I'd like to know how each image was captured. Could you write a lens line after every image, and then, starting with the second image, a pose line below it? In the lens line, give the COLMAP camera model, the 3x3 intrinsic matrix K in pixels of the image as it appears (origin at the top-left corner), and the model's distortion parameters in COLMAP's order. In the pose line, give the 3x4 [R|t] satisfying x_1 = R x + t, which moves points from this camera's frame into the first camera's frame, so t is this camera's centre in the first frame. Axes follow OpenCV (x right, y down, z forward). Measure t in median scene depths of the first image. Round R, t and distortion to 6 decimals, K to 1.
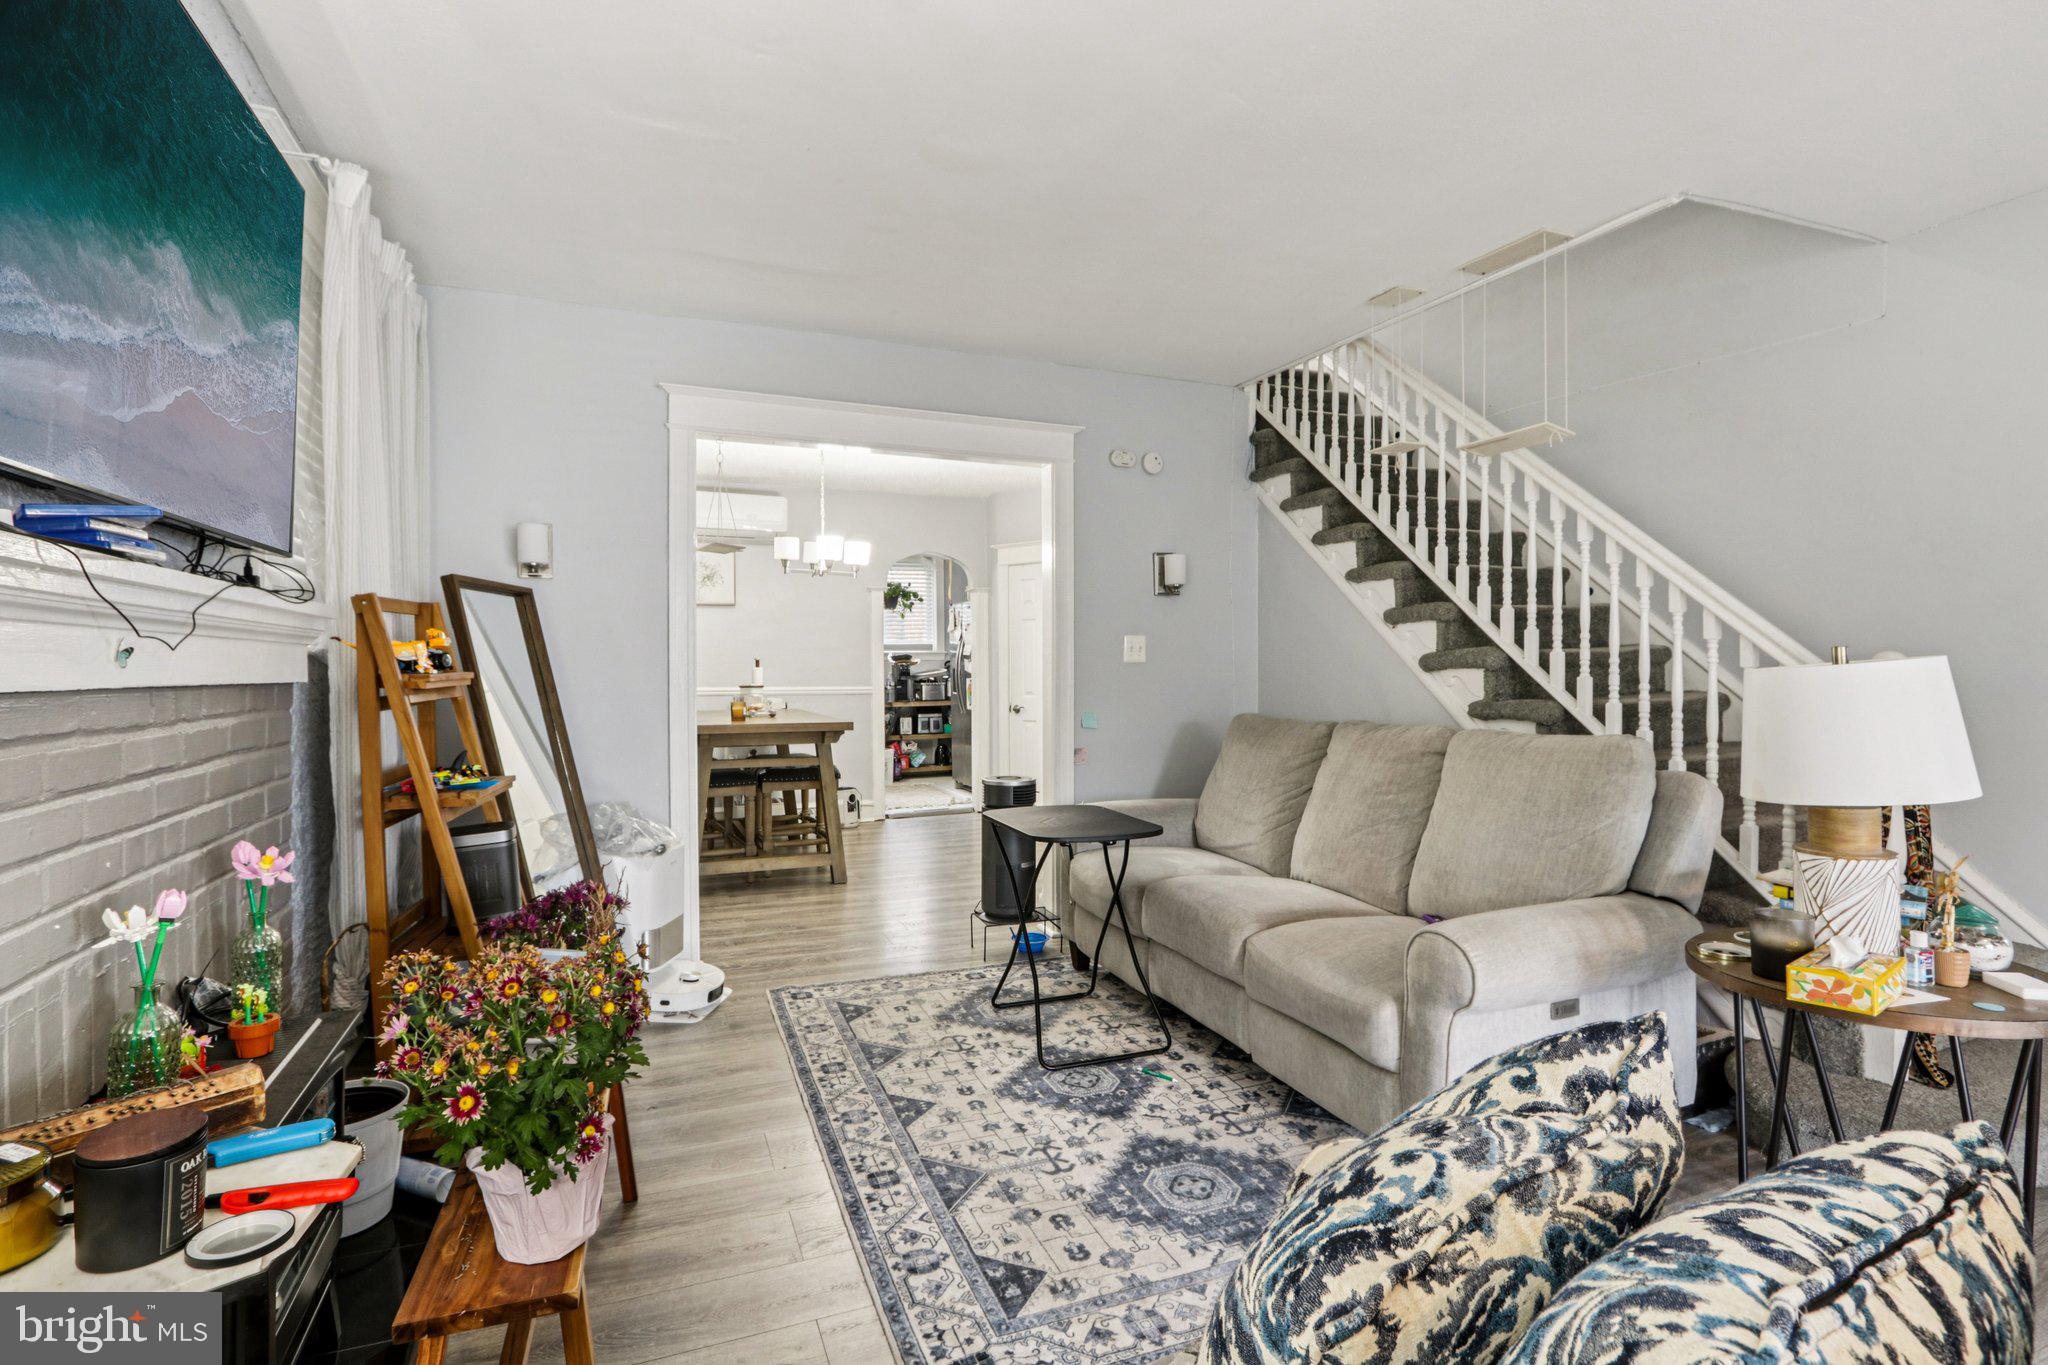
lens RADIAL K [[963.0, 0, 1023.4], [0, 963.0, 671.3], [0, 0, 1]] dist [-0.024417, 0.004423]
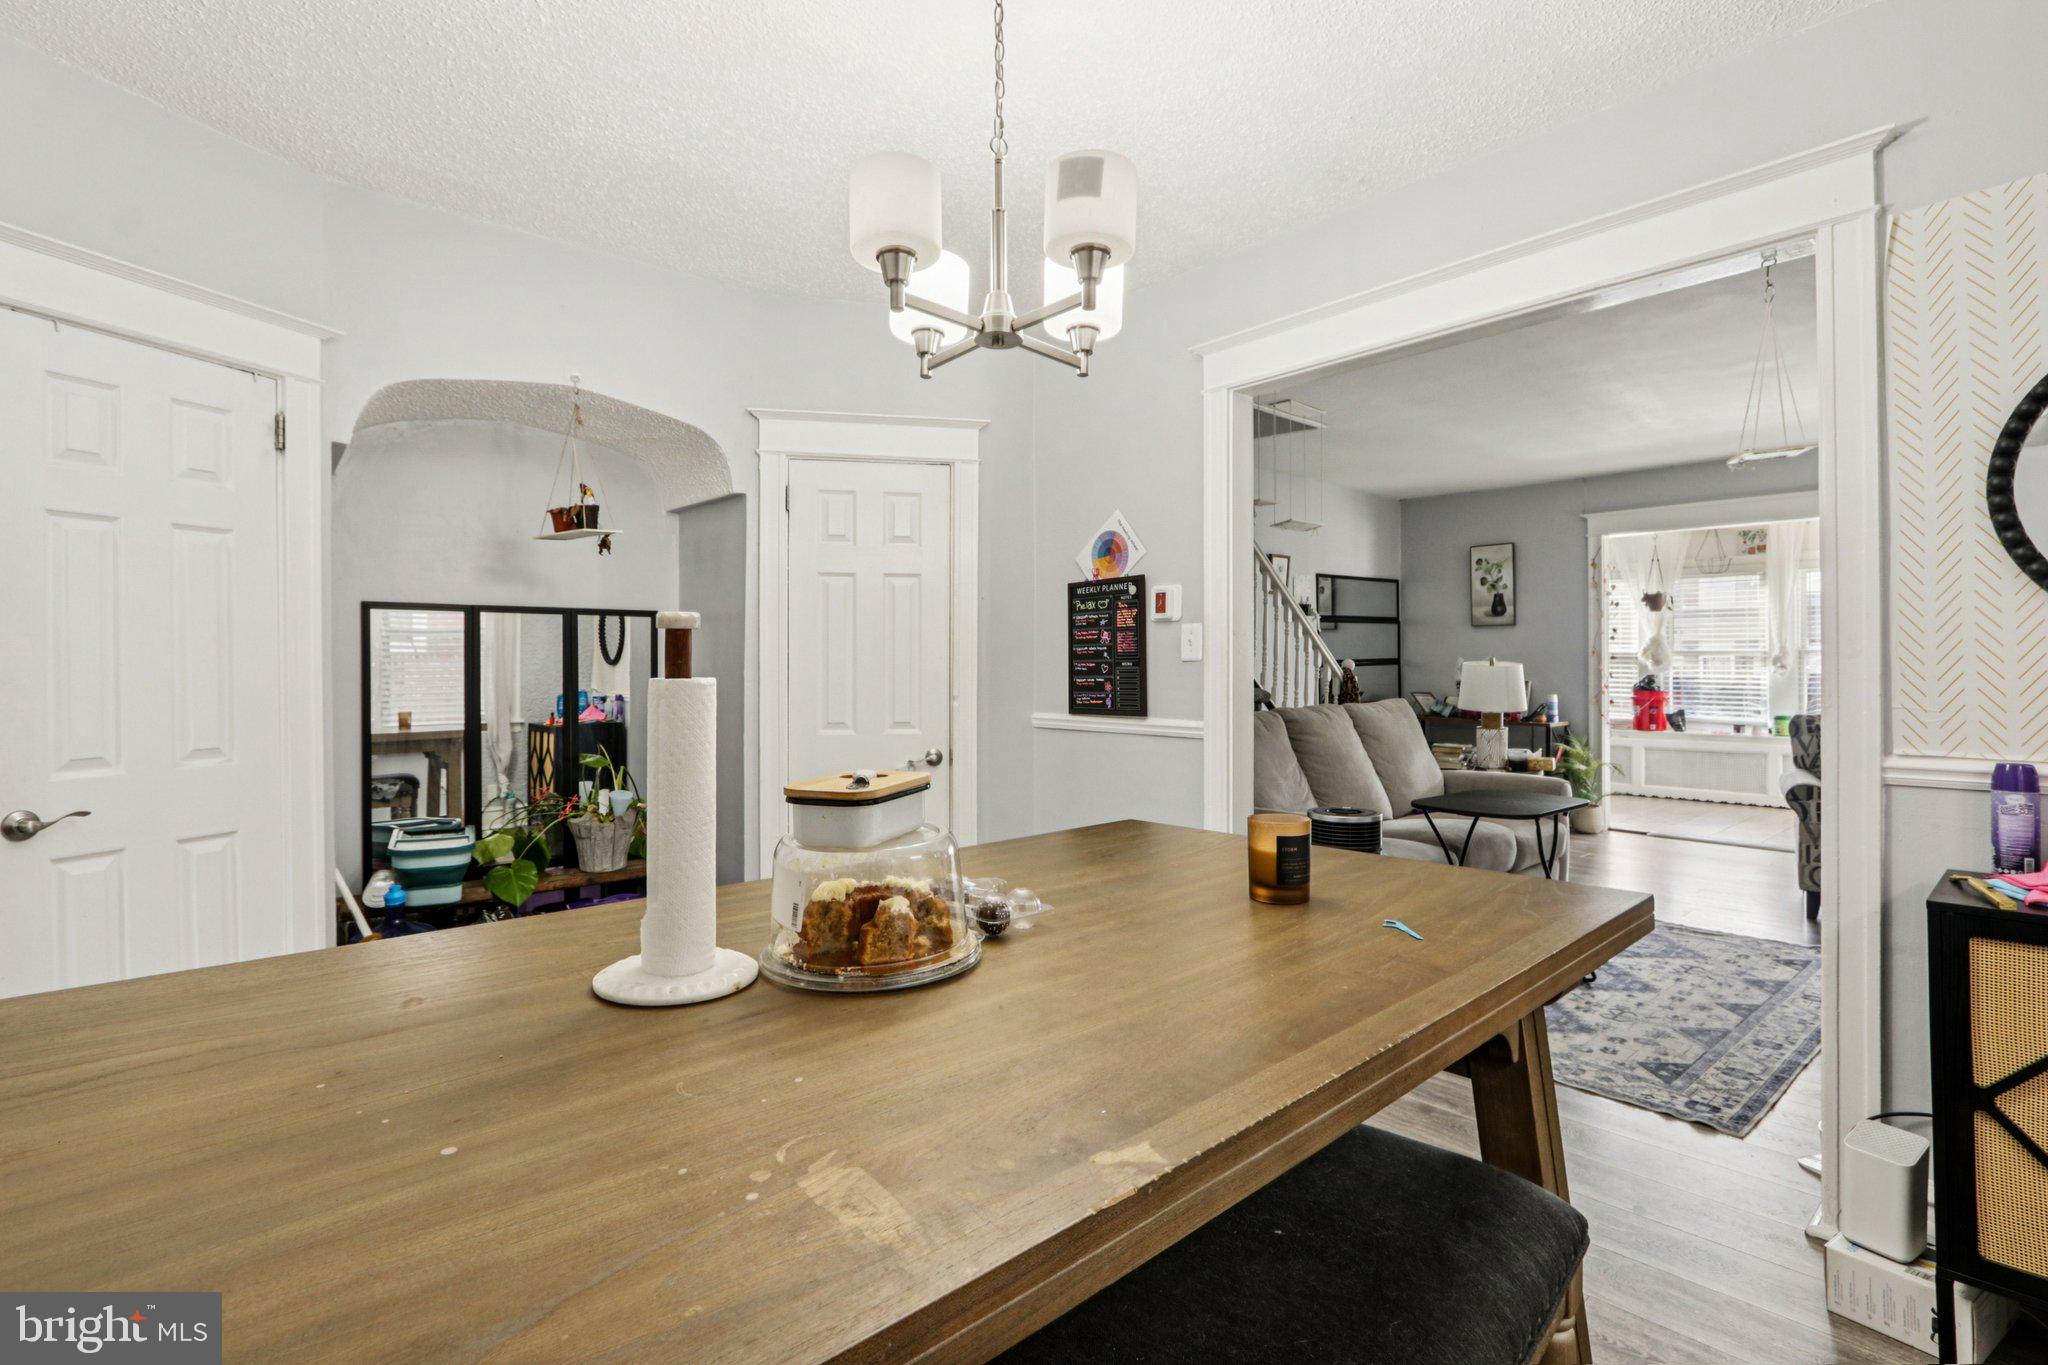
lens RADIAL K [[963.0, 0, 1006.0], [0, 963.0, 667.4], [0, 0, 1]] dist [-0.024417, 0.004423]
pose [[-0.312817, 0.003195, 0.949808, -0.741759], [0.010970, 0.999940, 0.000249, -0.007722], [-0.949750, 0.010497, -0.312834, 1.695591]]
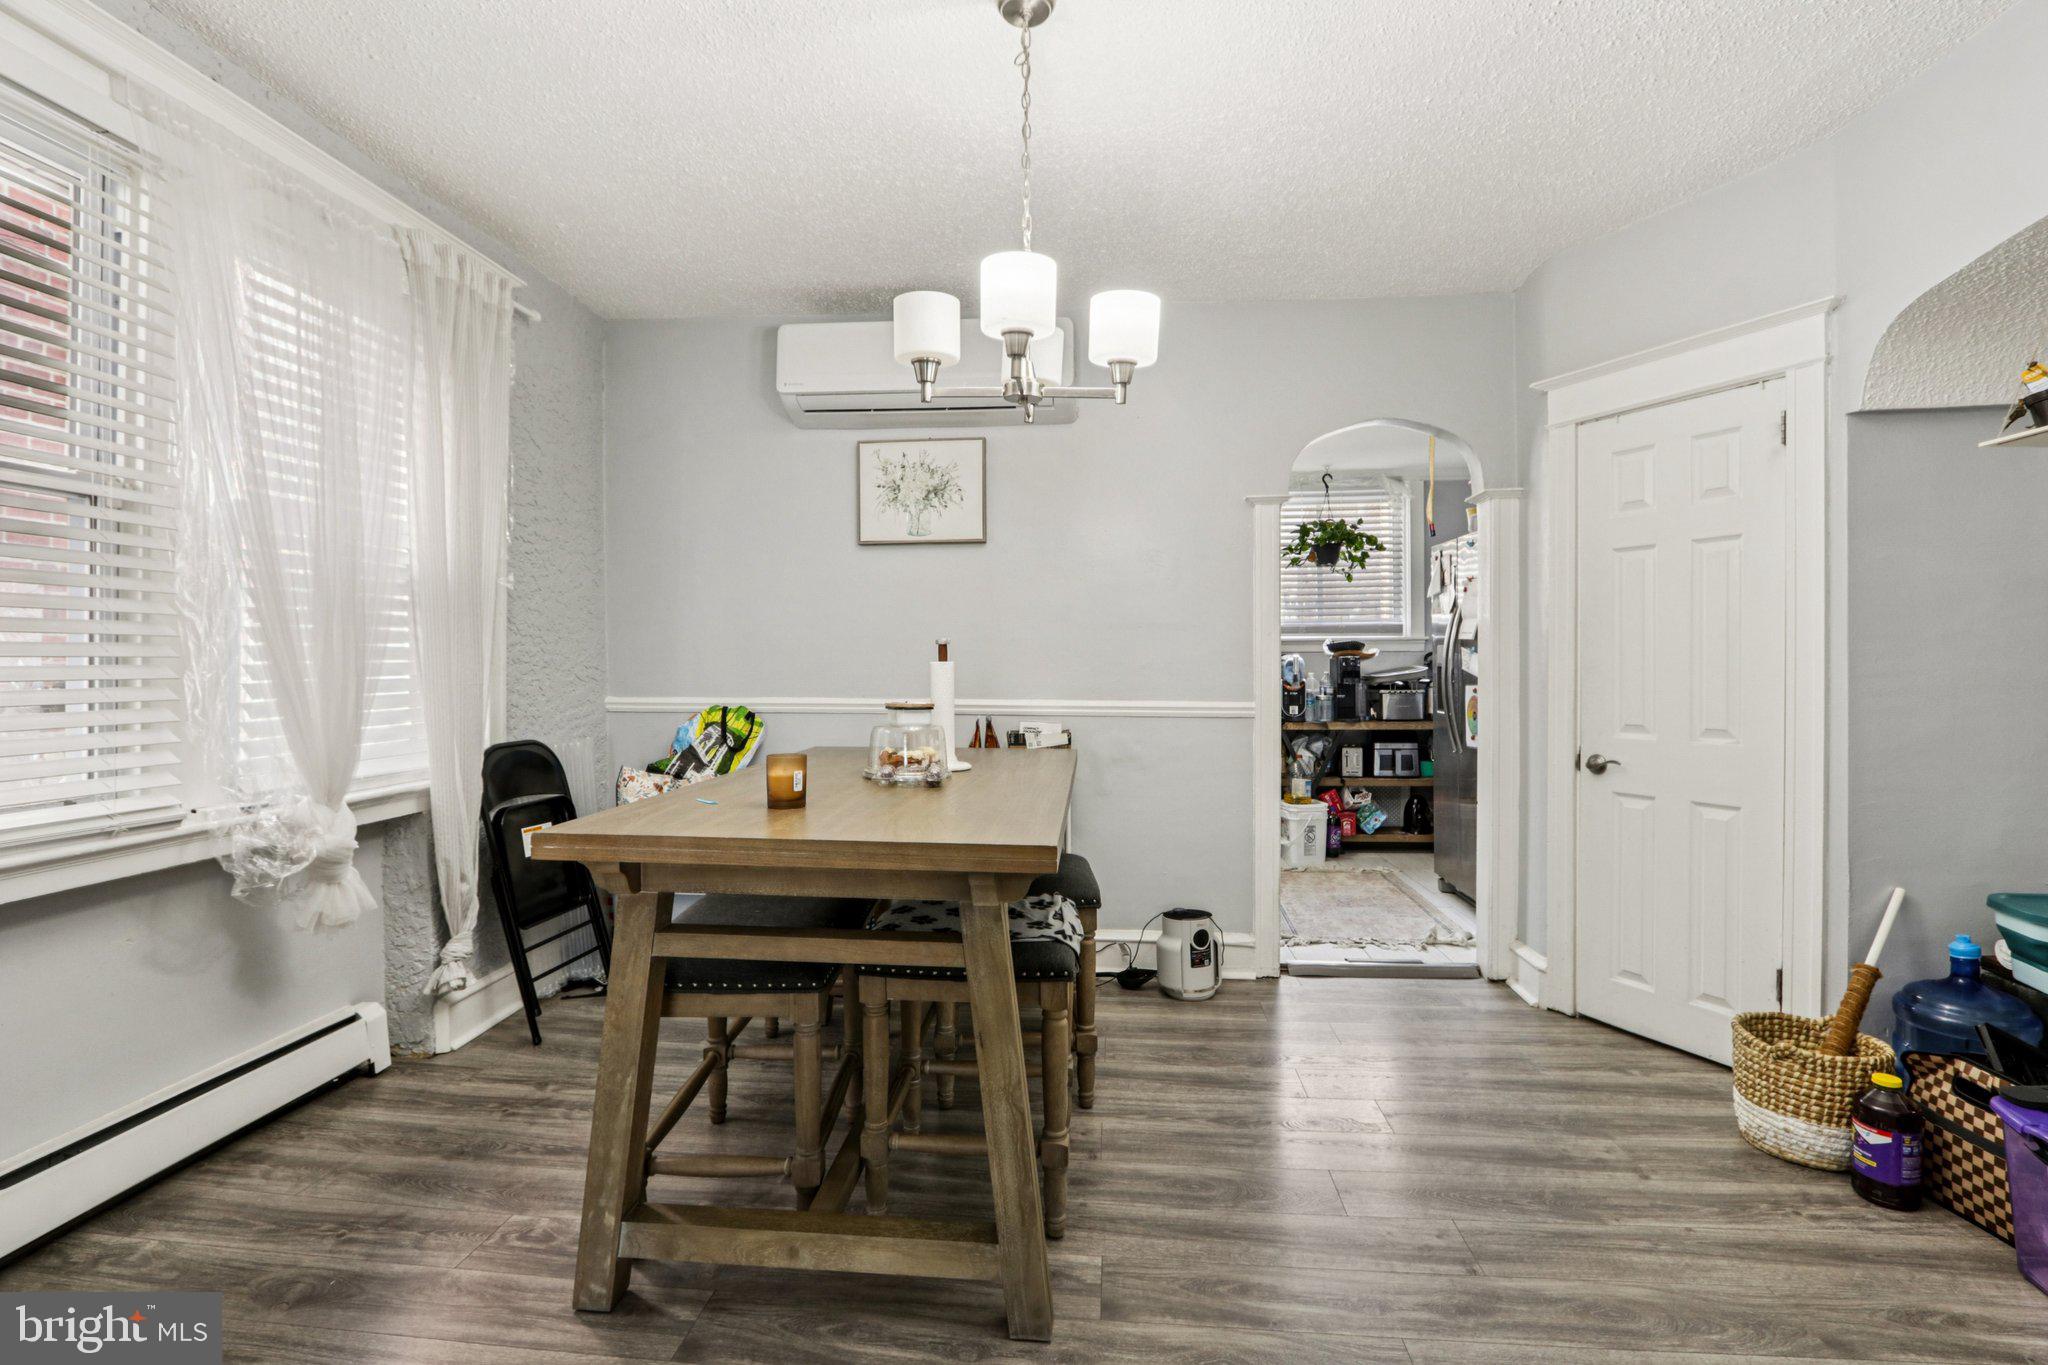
lens RADIAL K [[963.0, 0, 1019.1], [0, 963.0, 672.6], [0, 0, 1]] dist [-0.024417, 0.004423]
pose [[0.882287, 0.010821, -0.470587, -0.070790], [-0.008159, 0.999937, 0.007696, -0.004005], [0.470640, -0.002950, 0.882320, 1.073457]]
